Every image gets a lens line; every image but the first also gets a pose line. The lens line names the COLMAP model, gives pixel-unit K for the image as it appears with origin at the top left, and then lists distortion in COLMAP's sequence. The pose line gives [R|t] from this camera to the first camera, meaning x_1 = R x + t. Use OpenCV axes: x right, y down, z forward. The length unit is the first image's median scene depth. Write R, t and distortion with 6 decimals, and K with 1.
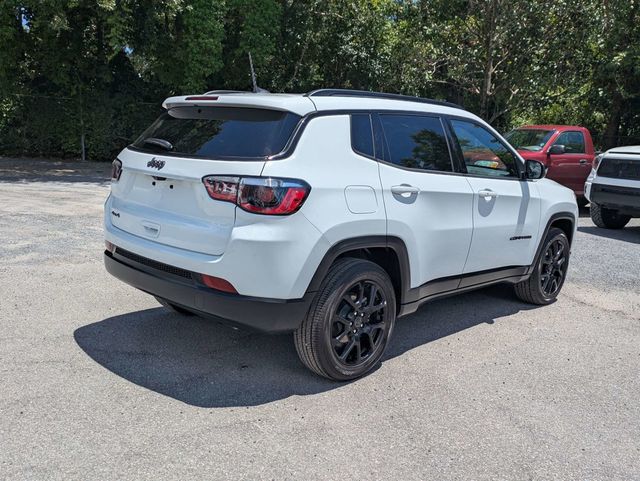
lens RADIAL K [[578.7, 0, 319.7], [0, 578.7, 253.2], [0, 0, 1]] dist [0.052067, 0.007290]
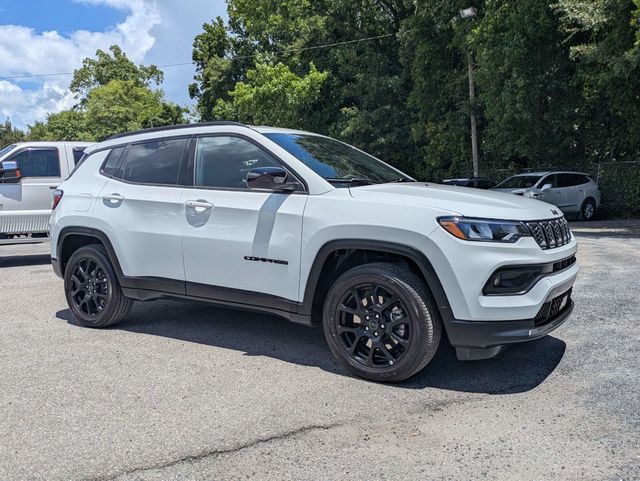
lens RADIAL K [[602.8, 0, 319.6], [0, 602.8, 230.7], [0, 0, 1]] dist [0.020823, 0.016164]
pose [[0.195493, 0.004683, -0.980694, 1.447752], [-0.174813, 0.984140, -0.030148, -0.066394], [0.964999, 0.177332, 0.193212, 1.072130]]
